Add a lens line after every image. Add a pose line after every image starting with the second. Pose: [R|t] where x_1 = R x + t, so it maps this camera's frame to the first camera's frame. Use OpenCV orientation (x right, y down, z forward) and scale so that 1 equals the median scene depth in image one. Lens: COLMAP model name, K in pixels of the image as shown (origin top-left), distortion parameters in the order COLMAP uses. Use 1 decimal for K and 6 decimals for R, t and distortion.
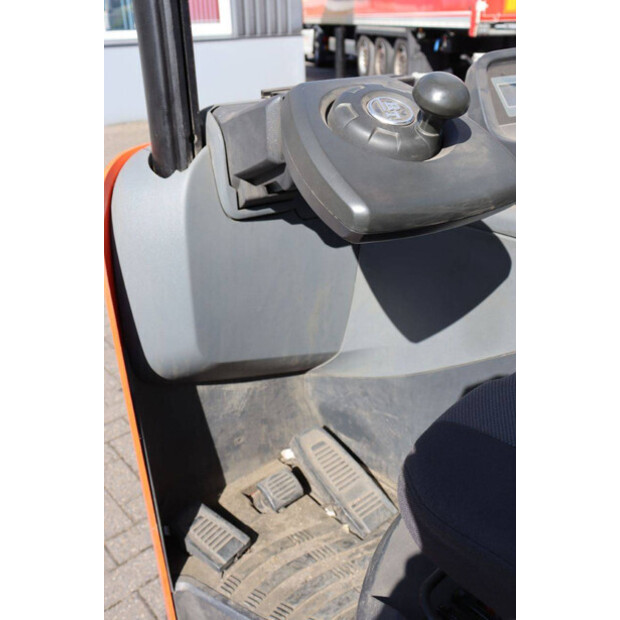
lens RADIAL K [[664.9, 0, 310.0], [0, 664.9, 301.3], [0, 0, 1]] dist [-0.118173, 0.185881]
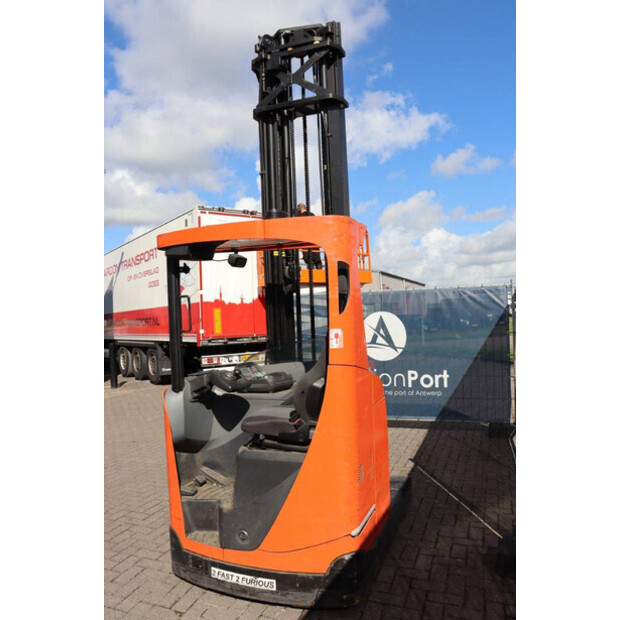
lens RADIAL K [[499.8, 0, 308.6], [0, 499.8, 317.2], [0, 0, 1]] dist [-0.158972, 0.141584]
pose [[0.888364, -0.020162, 0.458697, -0.113048], [0.210307, 0.905939, -0.367485, 0.091604], [-0.408143, 0.422928, 0.809044, -0.276024]]
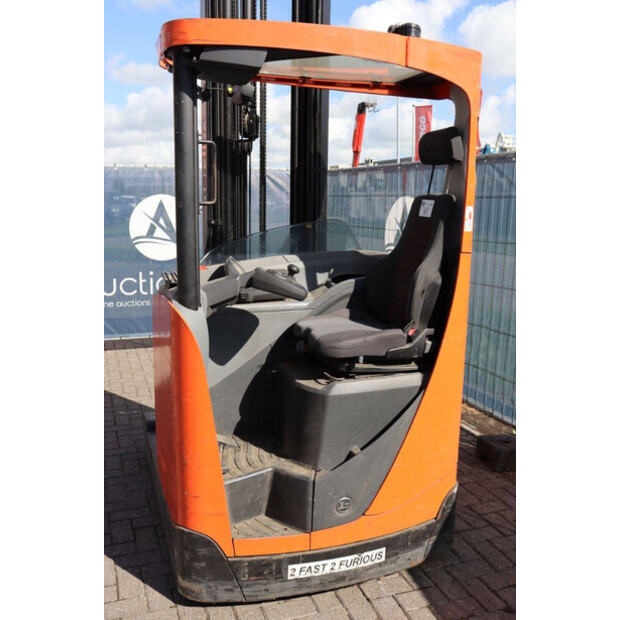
lens RADIAL K [[595.0, 0, 310.0], [0, 595.0, 310.0], [0, 0, 1]] dist [-0.078618, 0.009388]
pose [[0.373284, -0.150266, 0.915467, -0.261775], [0.372371, 0.928084, 0.000502, -0.002332], [-0.849705, 0.340705, 0.402393, -0.042153]]
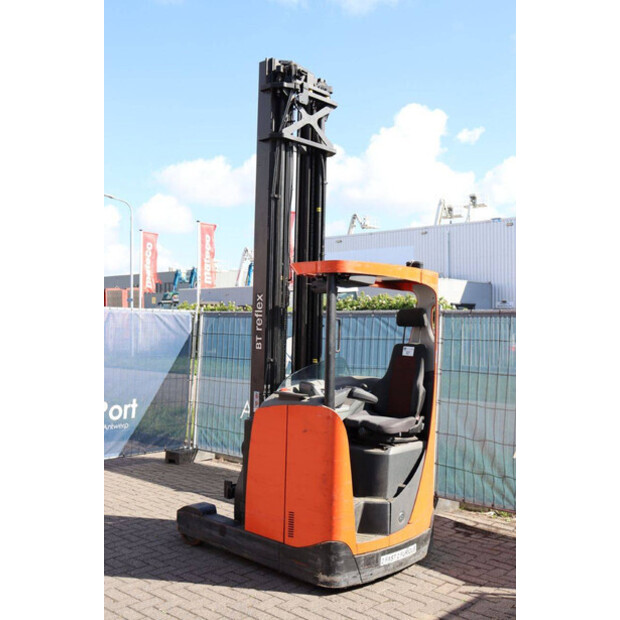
lens RADIAL K [[664.9, 0, 310.0], [0, 664.9, 301.3], [0, 0, 1]] dist [-0.118173, 0.185881]
pose [[-0.095494, 0.054229, 0.993952, -0.589380], [0.400848, 0.916073, -0.011469, -0.109297], [-0.911154, 0.397329, -0.109217, 0.160112]]
